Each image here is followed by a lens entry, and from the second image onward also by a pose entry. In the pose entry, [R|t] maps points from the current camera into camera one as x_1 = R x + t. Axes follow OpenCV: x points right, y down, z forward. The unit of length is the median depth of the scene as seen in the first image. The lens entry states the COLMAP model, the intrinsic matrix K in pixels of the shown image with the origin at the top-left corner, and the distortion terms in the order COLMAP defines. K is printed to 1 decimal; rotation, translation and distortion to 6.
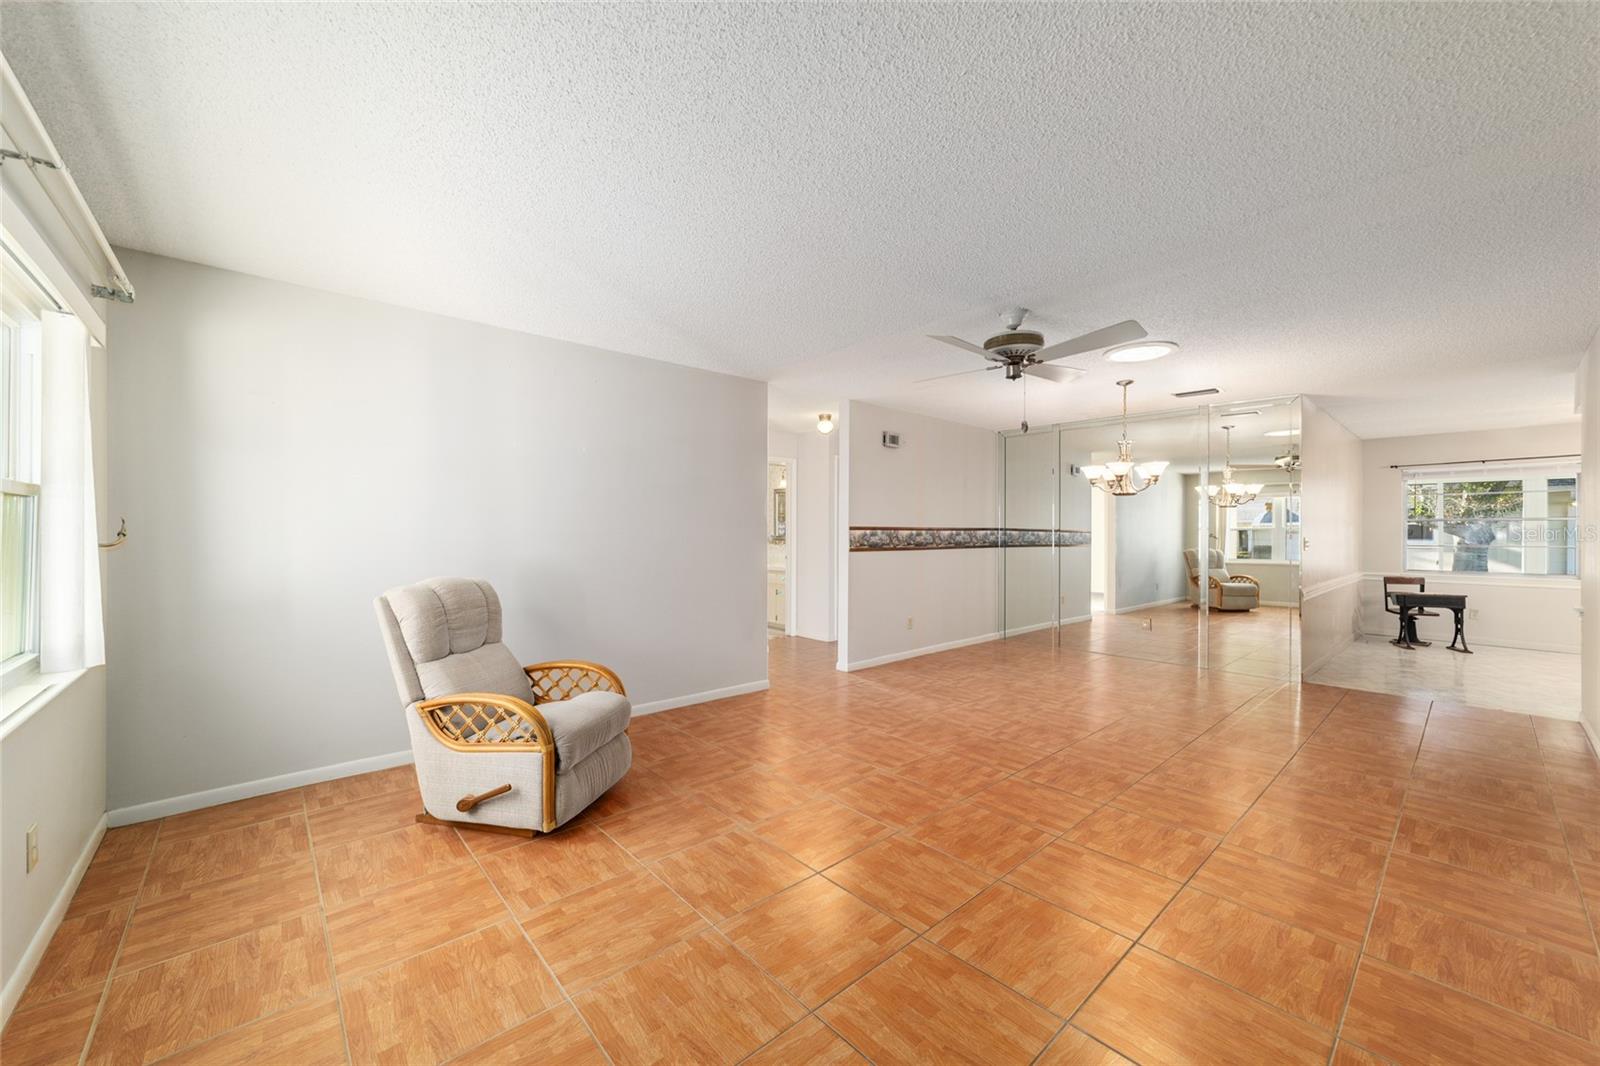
lens RADIAL K [[612.7, 0, 798.0], [0, 612.7, 525.3], [0, 0, 1]] dist [-0.017807, 0.006706]
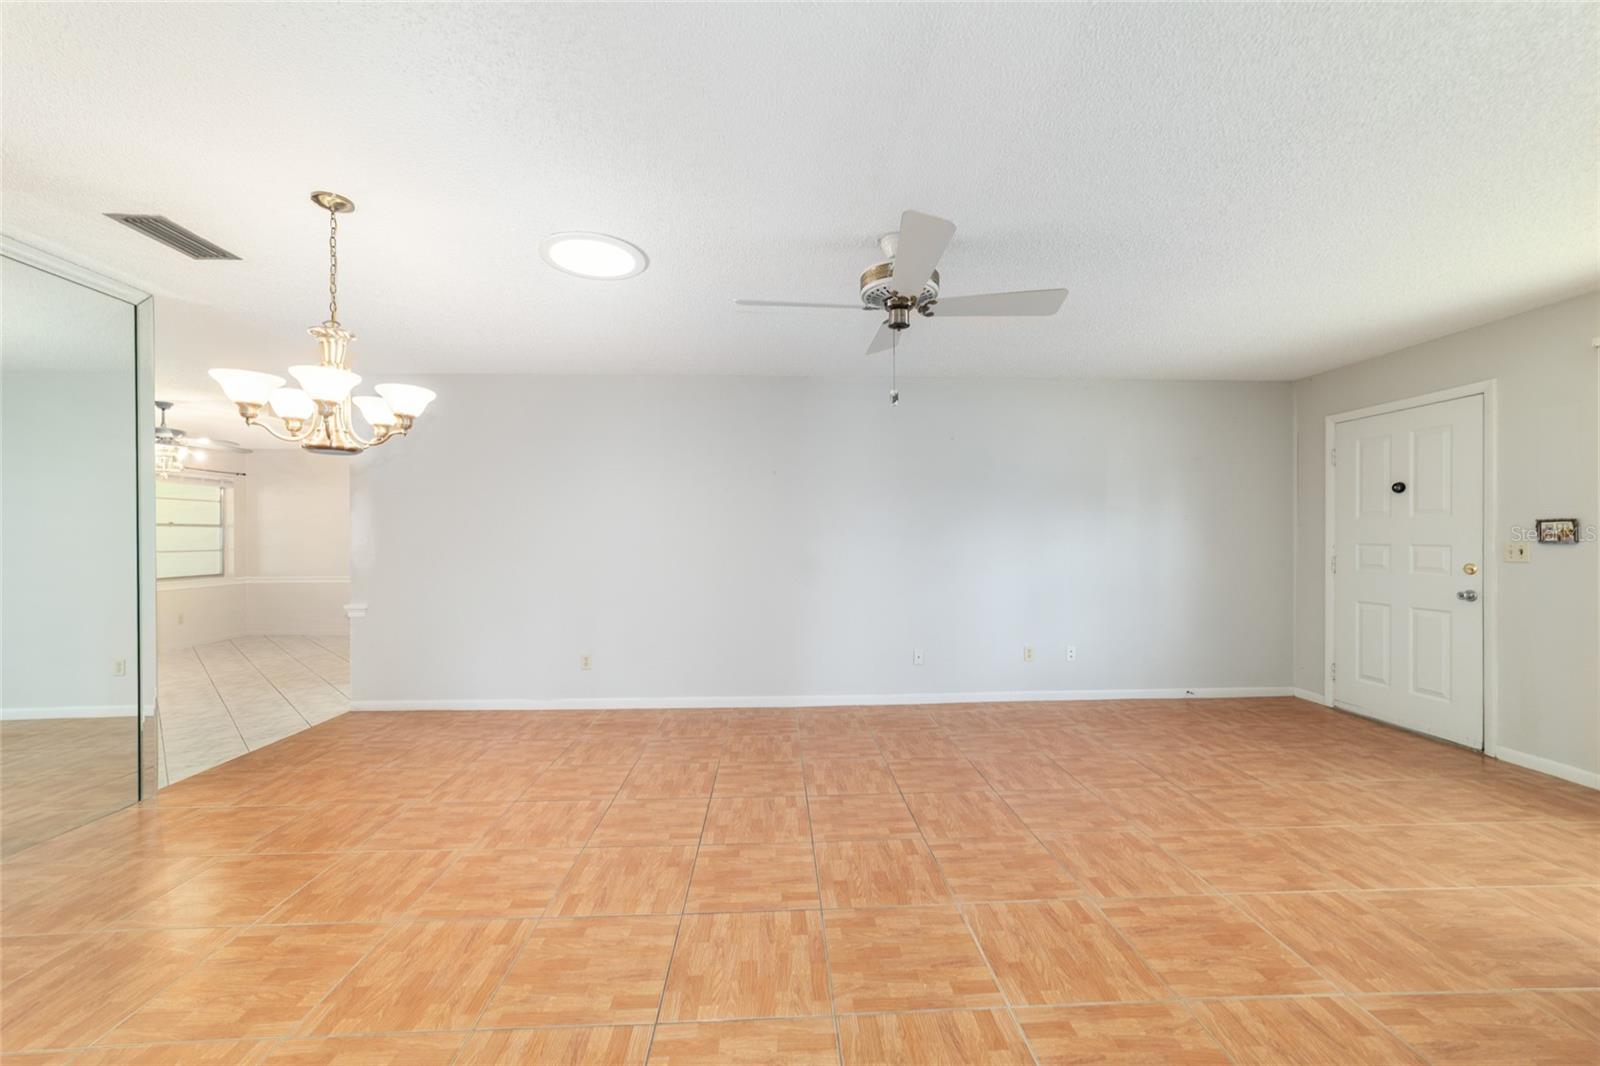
lens RADIAL K [[624.2, 0, 806.2], [0, 624.2, 546.5], [0, 0, 1]] dist [-0.000726, 0.000146]
pose [[-0.783495, -0.006027, 0.621369, -0.025287], [-0.002587, 0.999976, 0.006436, 0.022464], [-0.621393, 0.003435, -0.783492, 1.522745]]
